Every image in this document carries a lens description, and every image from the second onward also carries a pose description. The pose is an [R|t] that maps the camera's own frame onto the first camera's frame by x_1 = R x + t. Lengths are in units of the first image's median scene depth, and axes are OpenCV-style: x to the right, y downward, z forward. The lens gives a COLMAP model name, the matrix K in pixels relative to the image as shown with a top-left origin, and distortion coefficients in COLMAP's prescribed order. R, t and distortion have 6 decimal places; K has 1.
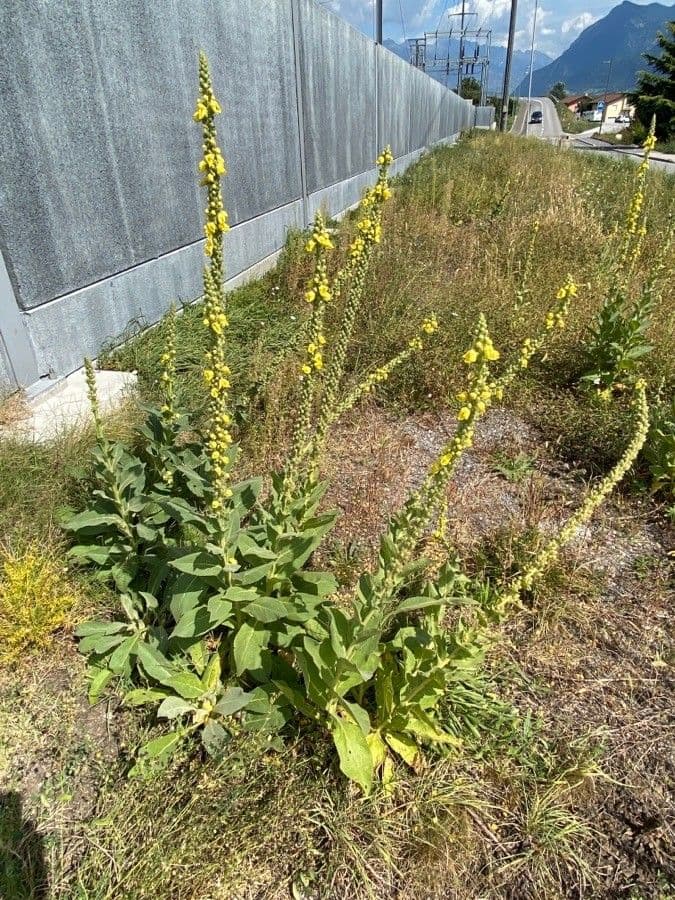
lens RADIAL K [[687.1, 0, 333.6], [0, 687.1, 464.4], [0, 0, 1]] dist [-0.003542, -0.007151]
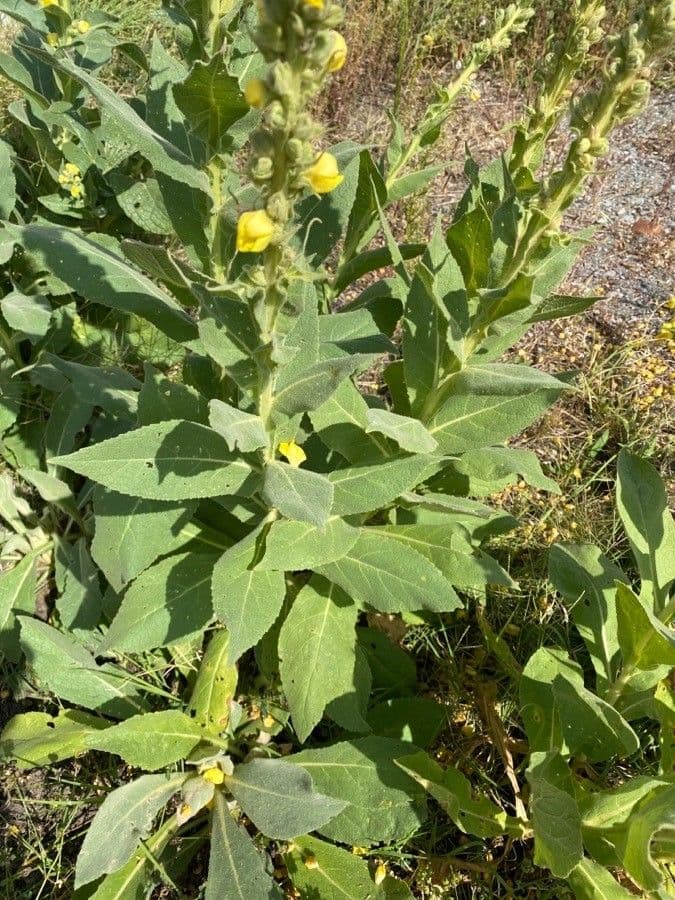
lens RADIAL K [[693.4, 0, 337.5], [0, 693.4, 450.0], [0, 0, 1]] dist [0.003402, -0.001588]
pose [[0.997478, -0.004536, 0.070833, -0.134751], [-0.018313, 0.947716, 0.318588, 0.044300], [-0.068574, -0.319082, 0.945243, 0.657663]]
